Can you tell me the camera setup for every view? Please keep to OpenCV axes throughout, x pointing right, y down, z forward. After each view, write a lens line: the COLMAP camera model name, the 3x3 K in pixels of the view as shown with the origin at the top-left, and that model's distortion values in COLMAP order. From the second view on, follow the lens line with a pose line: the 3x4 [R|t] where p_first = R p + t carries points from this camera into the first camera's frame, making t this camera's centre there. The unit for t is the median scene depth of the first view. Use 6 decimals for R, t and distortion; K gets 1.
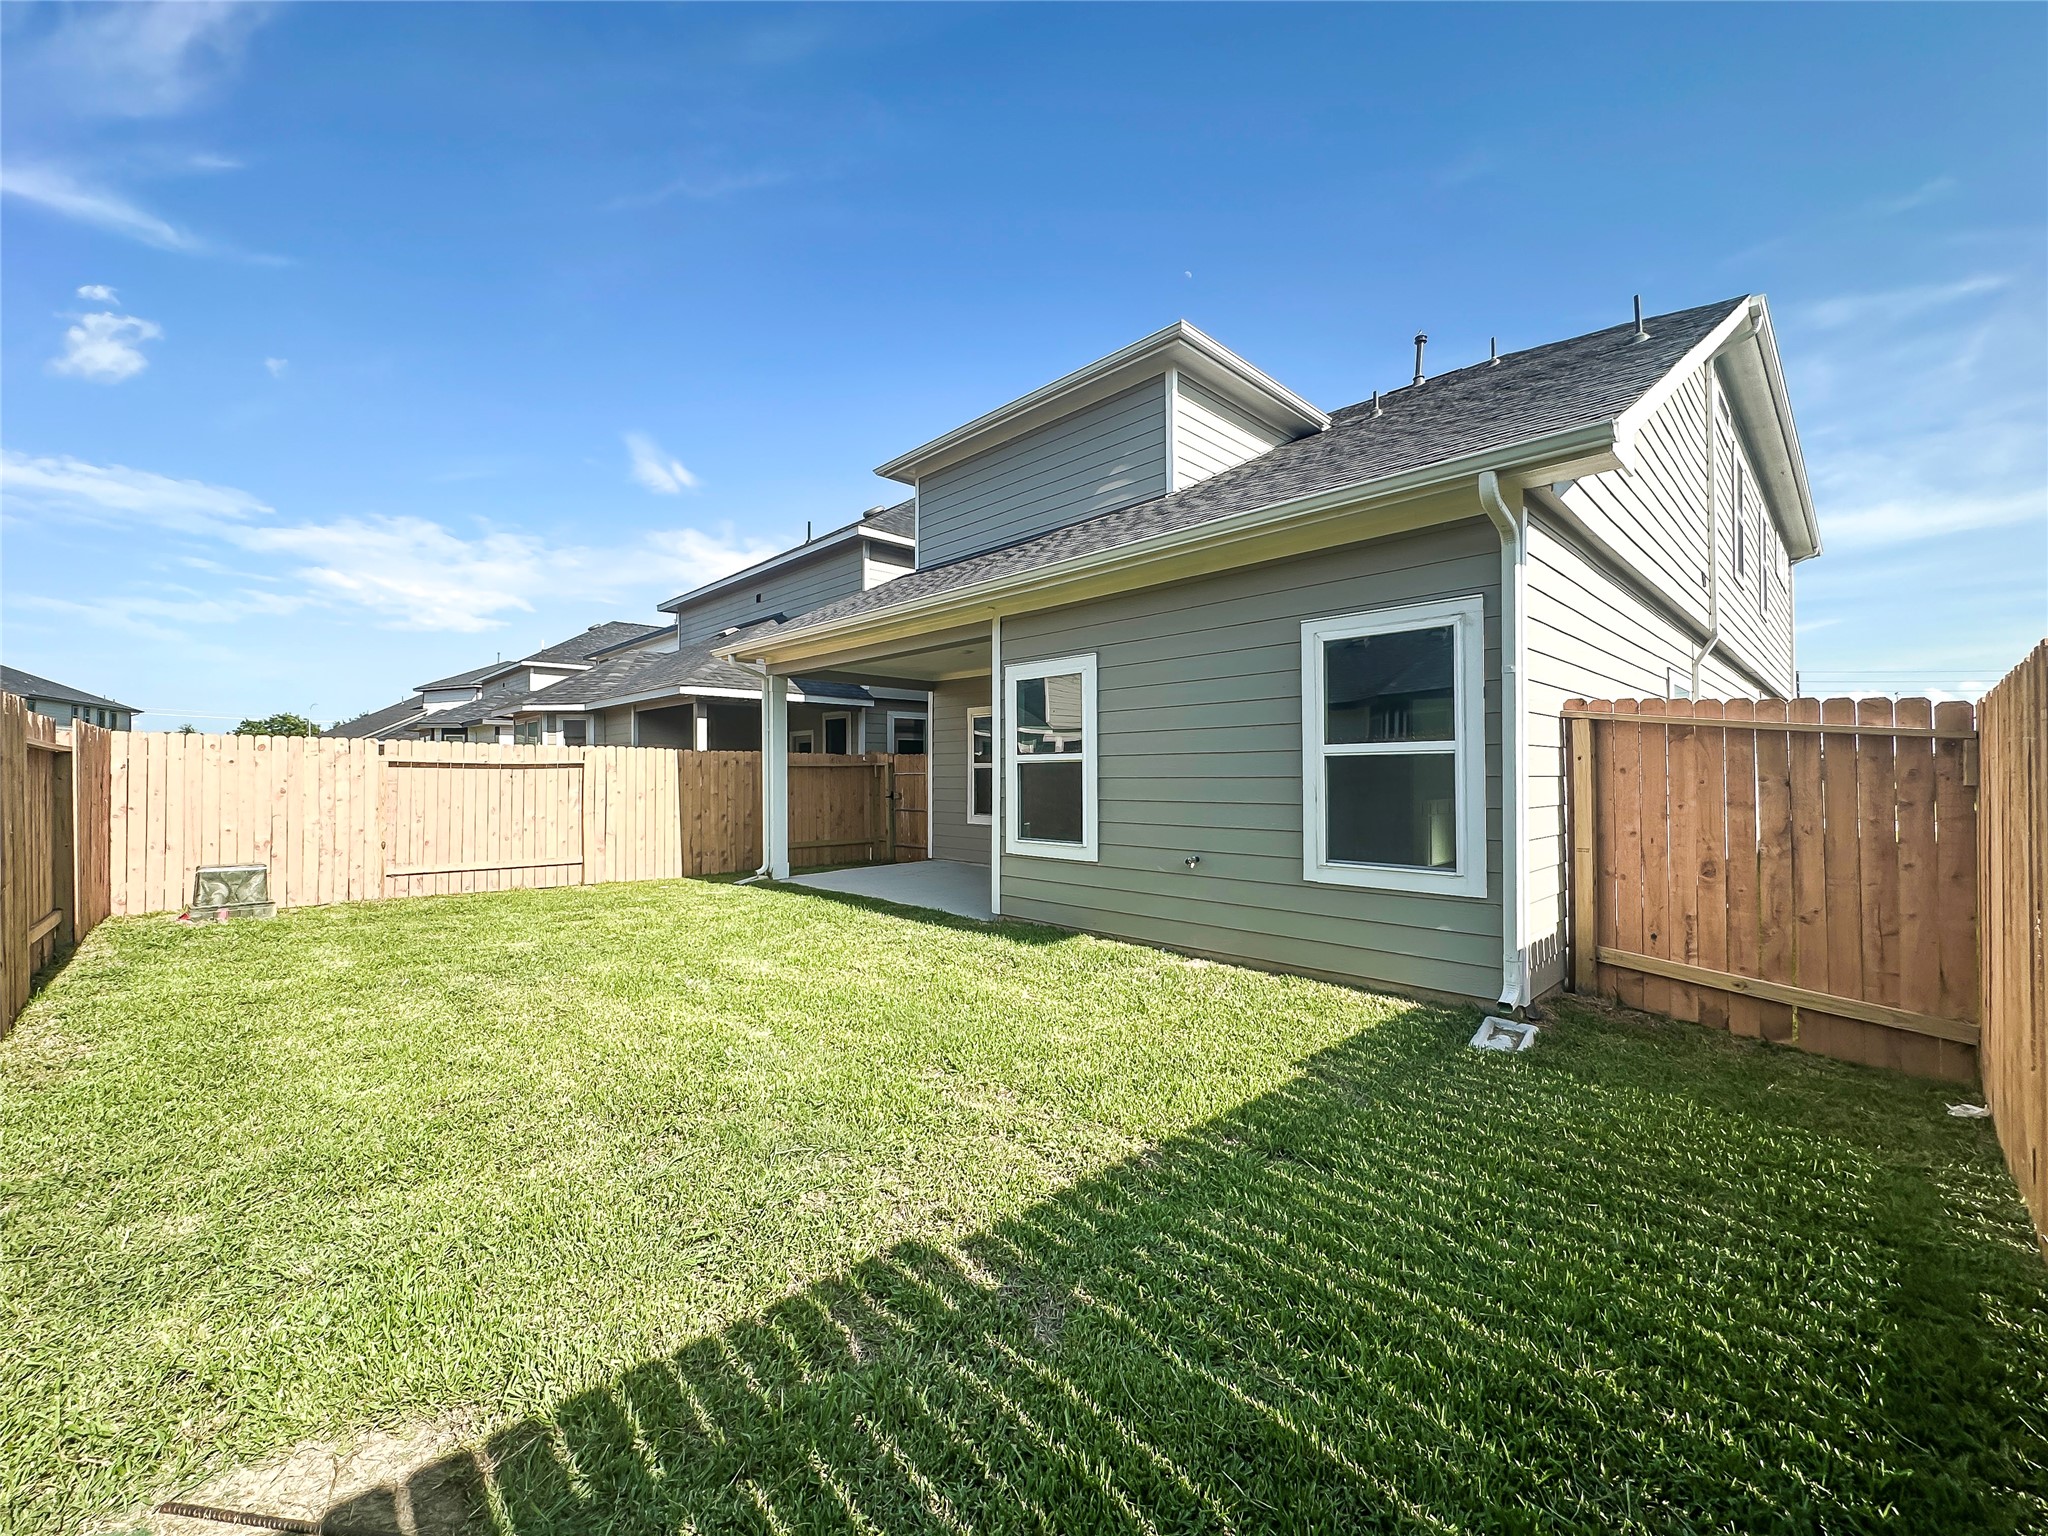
lens RADIAL K [[819.8, 0, 1022.9], [0, 819.8, 765.6], [0, 0, 1]] dist [-0.000728, -0.000448]
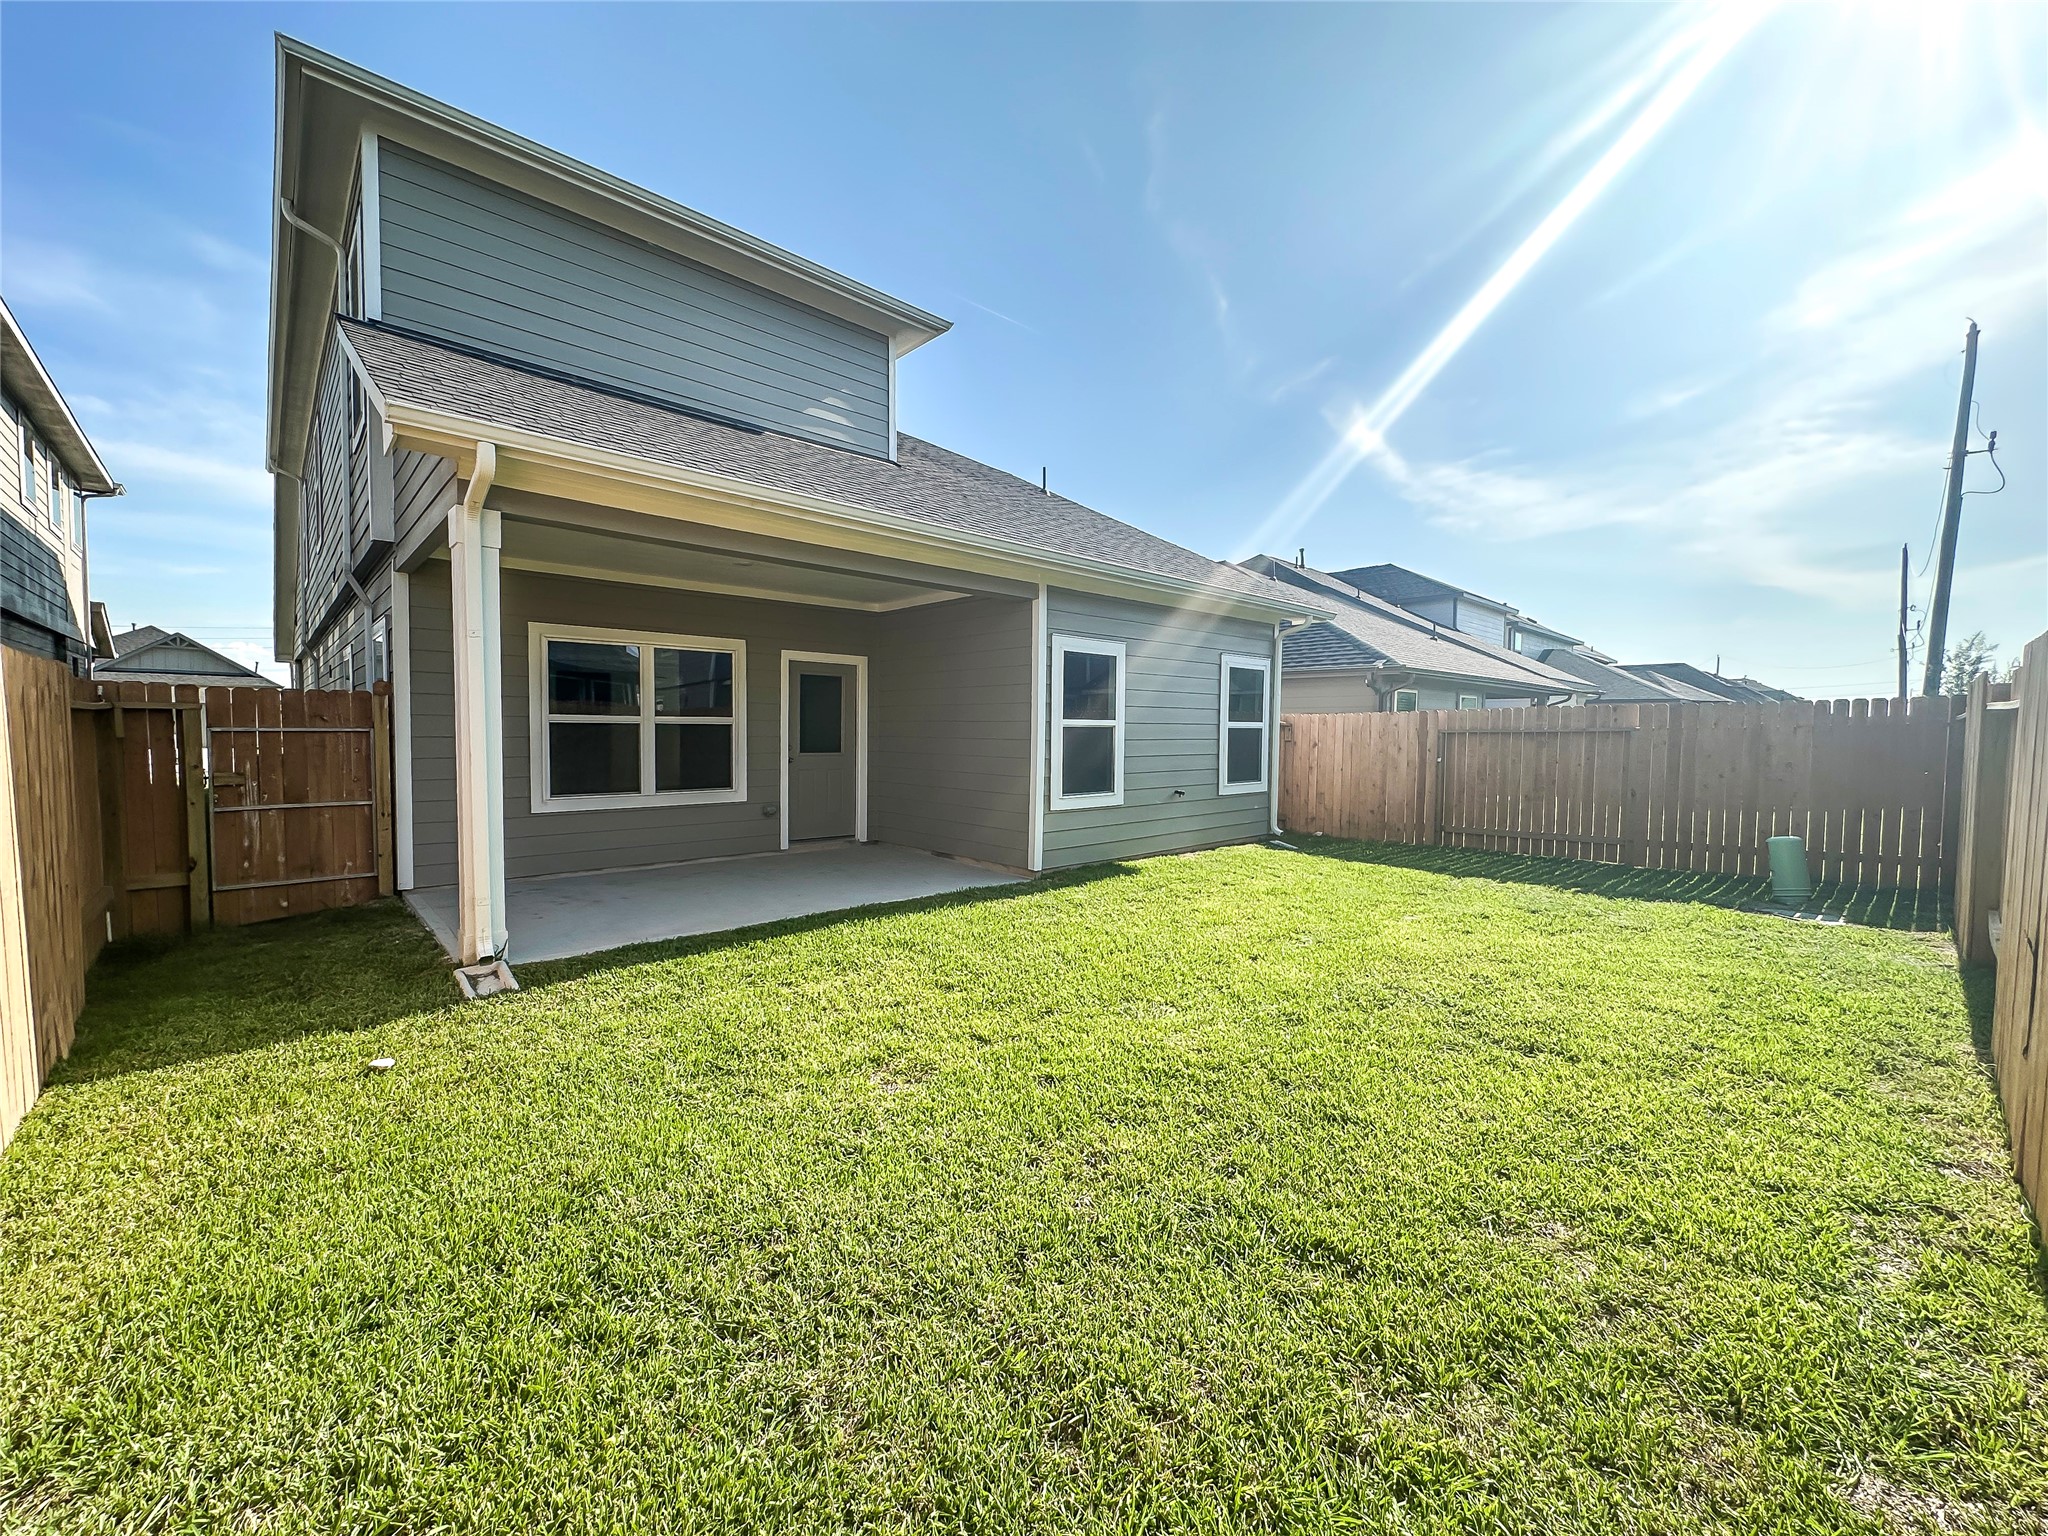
lens RADIAL K [[819.8, 0, 1022.9], [0, 819.8, 765.6], [0, 0, 1]] dist [-0.000728, -0.000448]
pose [[0.020267, -0.044999, 0.998781, -1.141831], [-0.023608, 0.998687, 0.045474, 0.000373], [-0.999516, -0.024501, 0.019178, 1.071012]]
